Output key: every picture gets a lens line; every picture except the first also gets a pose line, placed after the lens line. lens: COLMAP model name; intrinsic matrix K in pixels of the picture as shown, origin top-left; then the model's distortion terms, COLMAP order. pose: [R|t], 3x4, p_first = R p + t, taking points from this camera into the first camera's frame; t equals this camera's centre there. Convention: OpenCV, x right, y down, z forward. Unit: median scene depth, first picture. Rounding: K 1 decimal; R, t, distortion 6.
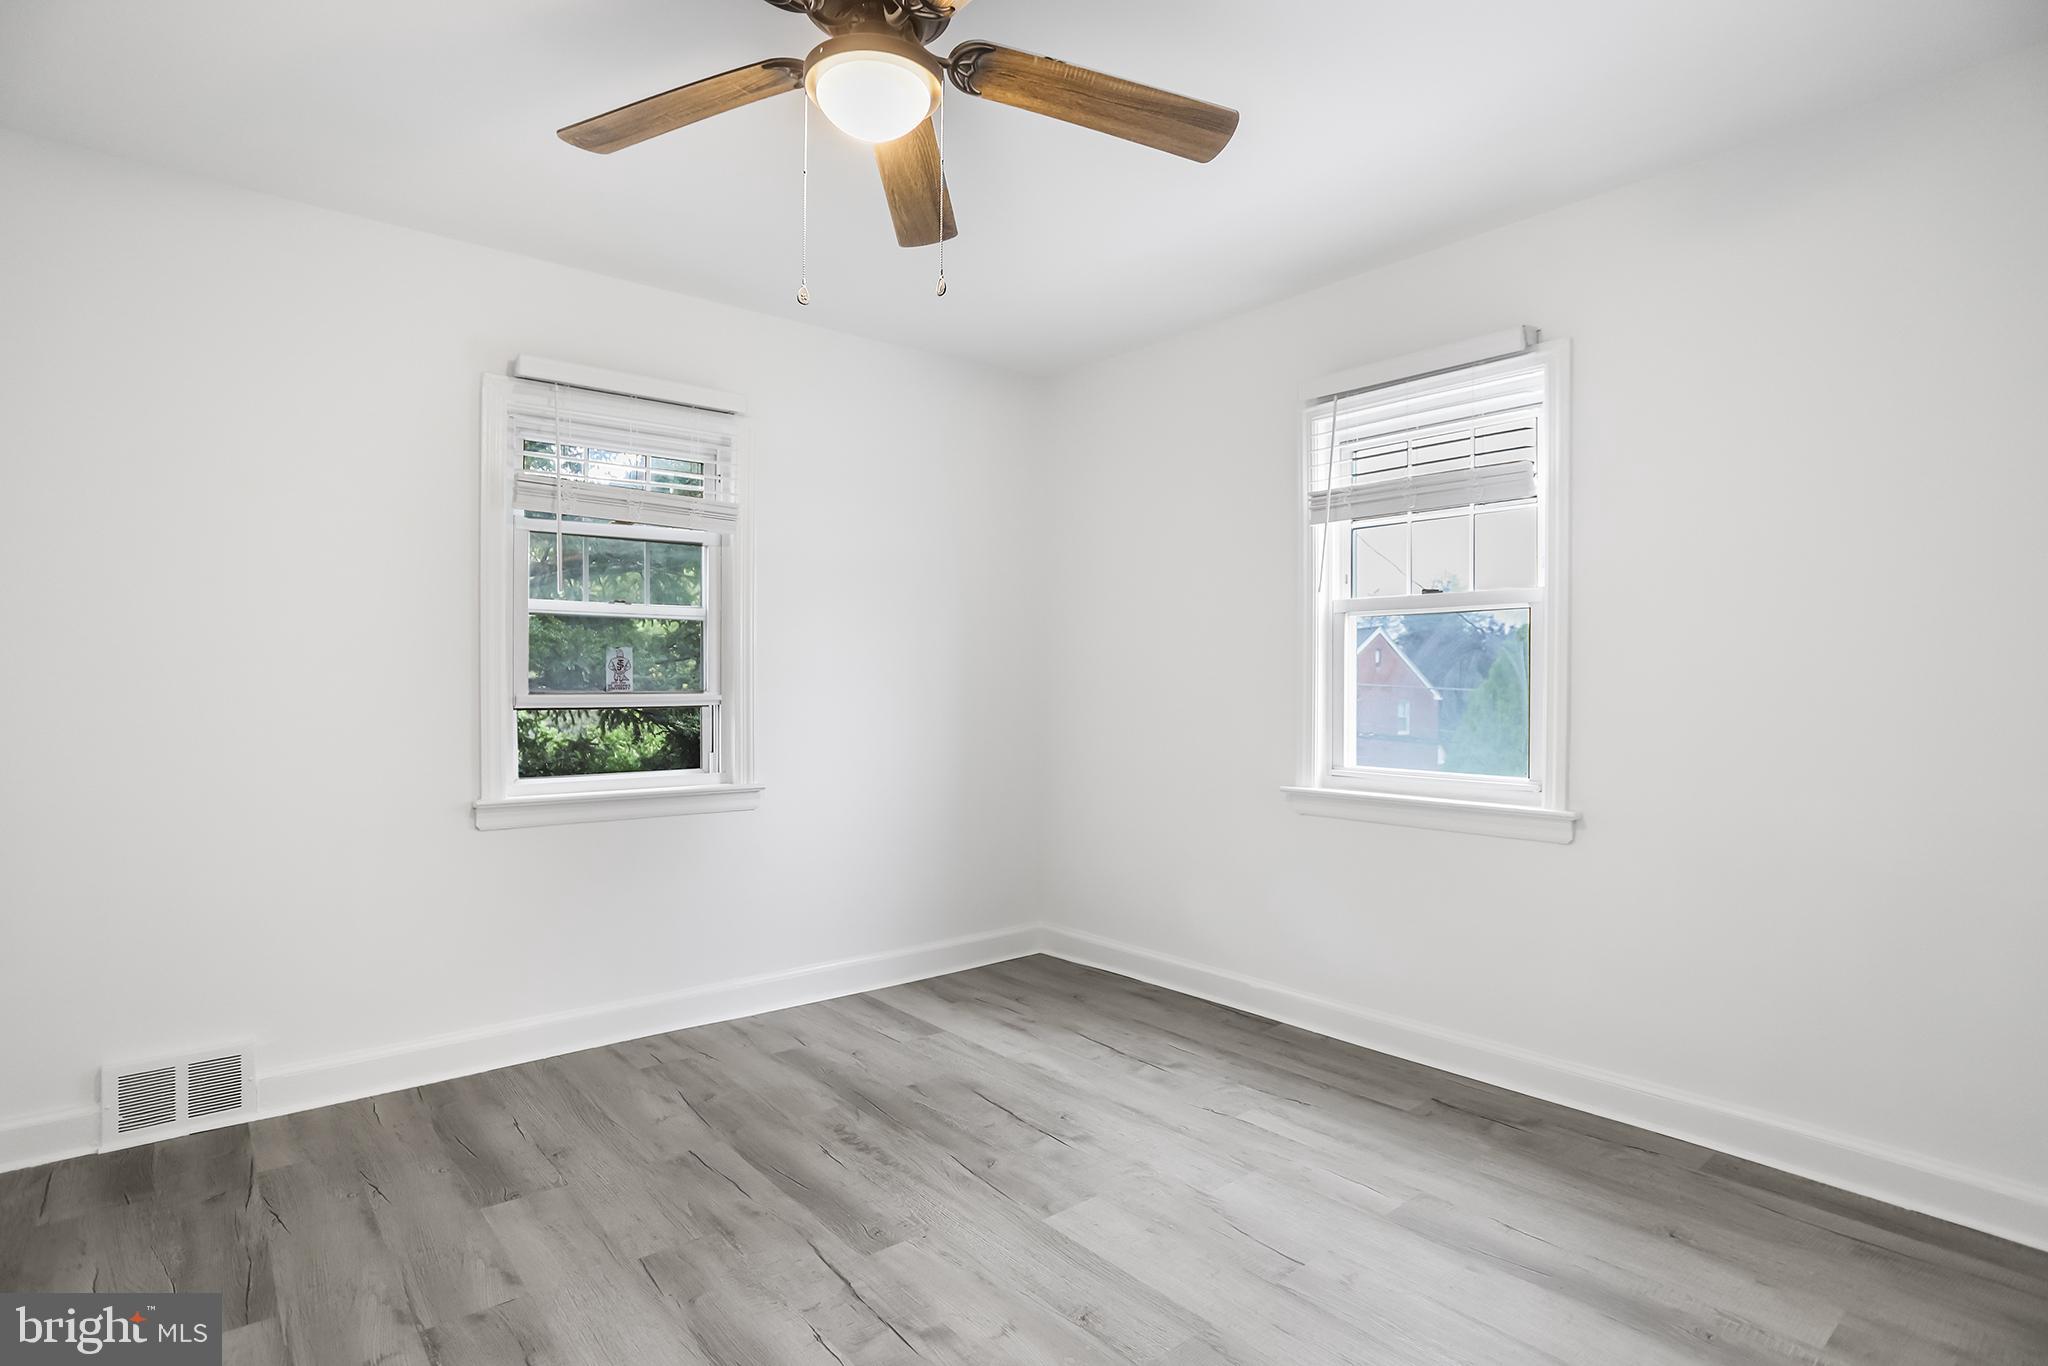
lens RADIAL K [[1012.2, 0, 1024.0], [0, 1012.2, 683.0], [0, 0, 1]] dist [-0.001484, 0.001021]
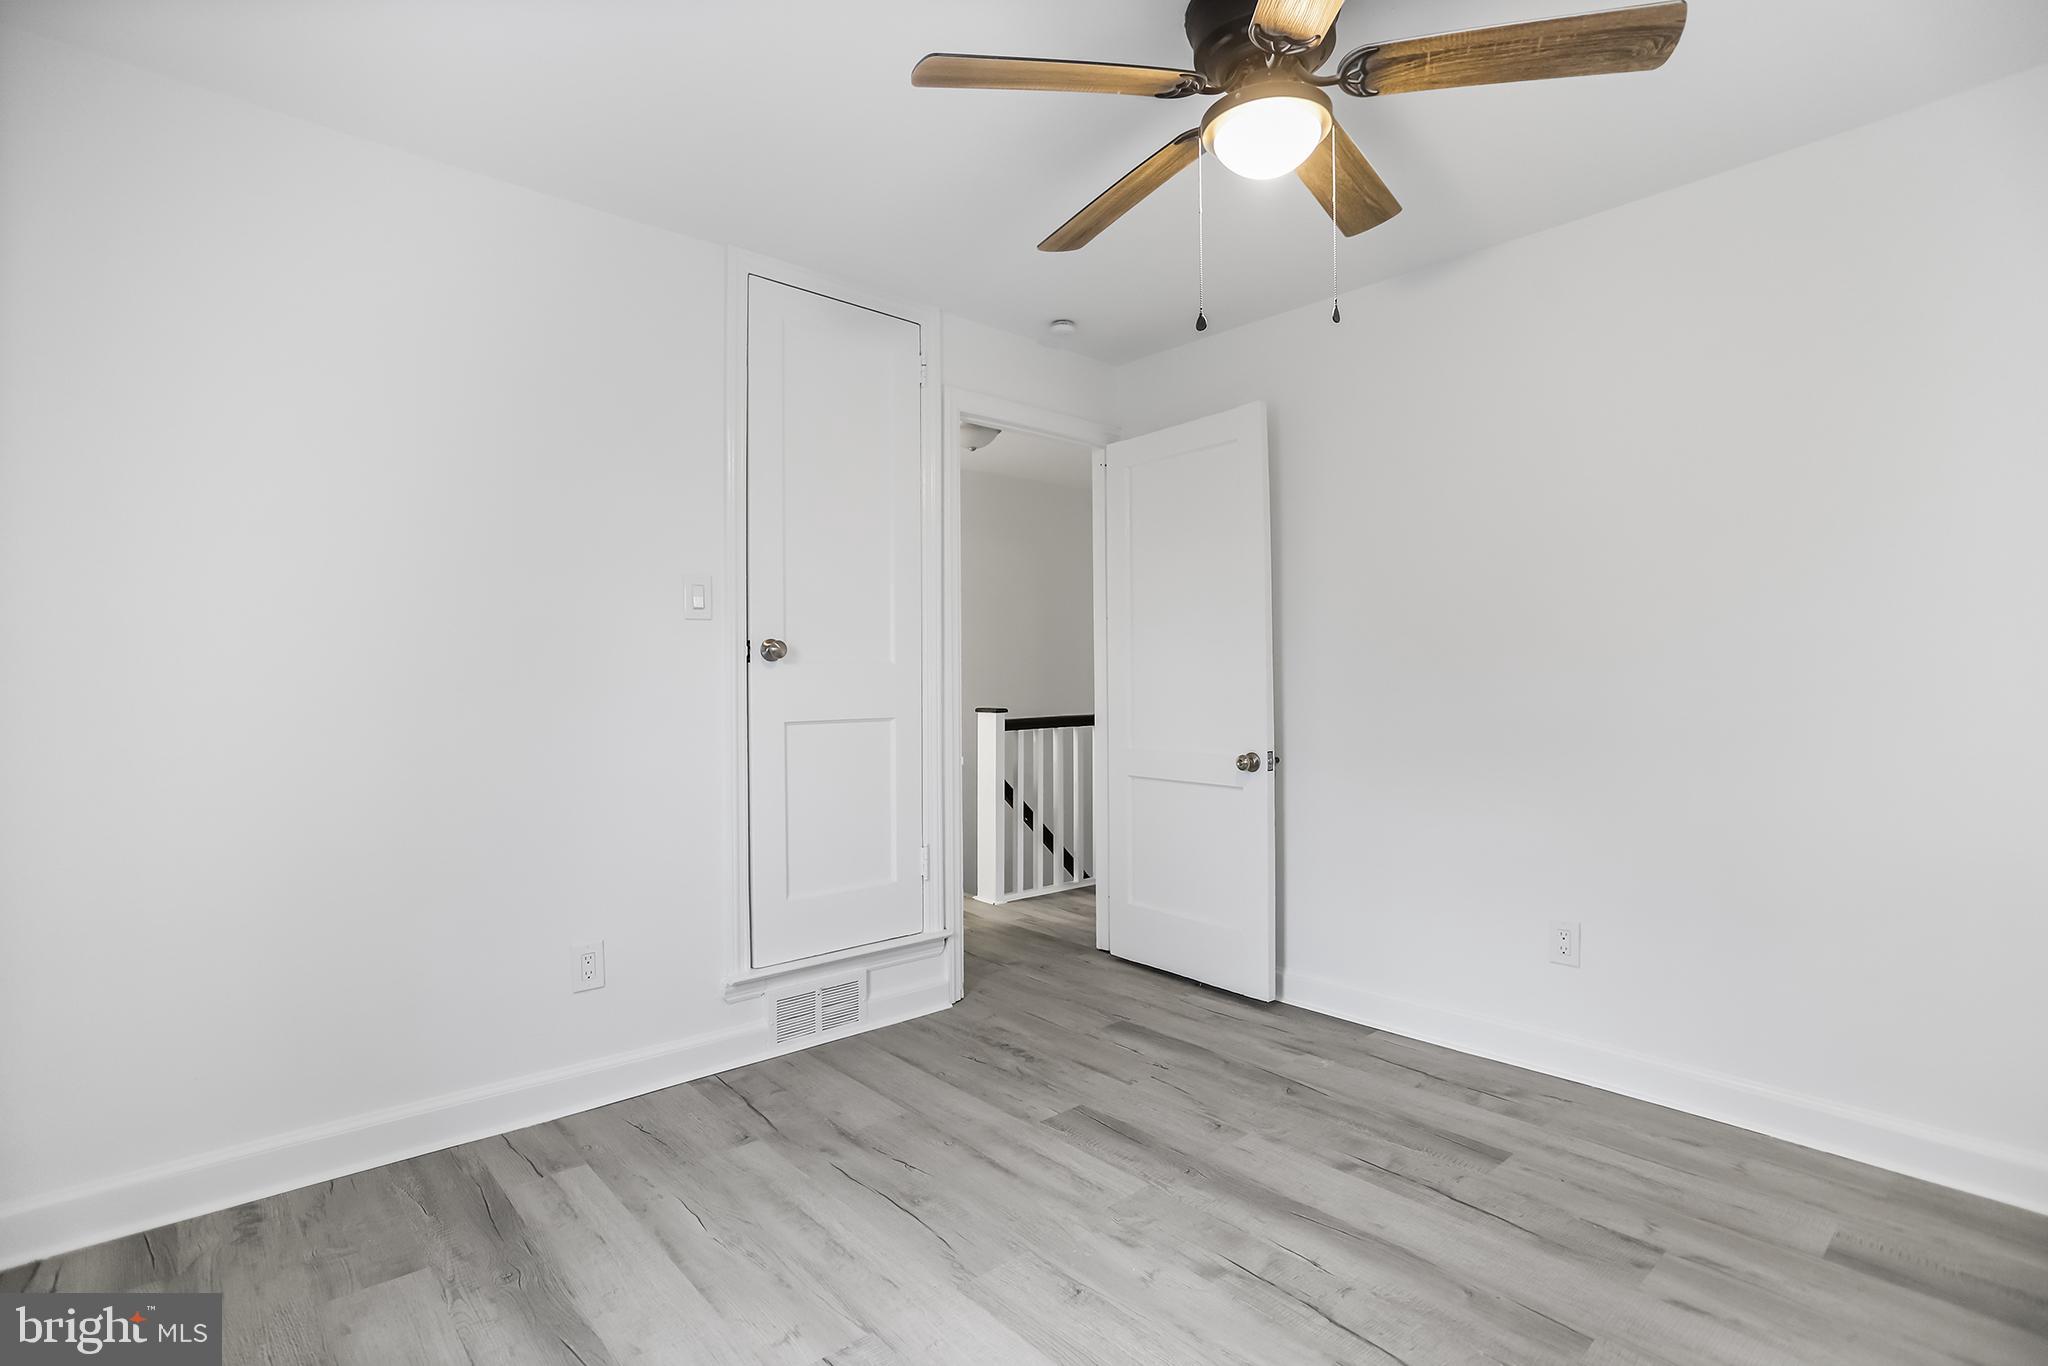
lens RADIAL K [[1012.2, 0, 1024.0], [0, 1012.2, 683.0], [0, 0, 1]] dist [-0.001484, 0.001021]
pose [[-0.999674, 0.001534, -0.025492, 0.140140], [0.001590, 0.999996, -0.002202, 0.009121], [0.025489, -0.002242, -0.999673, 2.033472]]
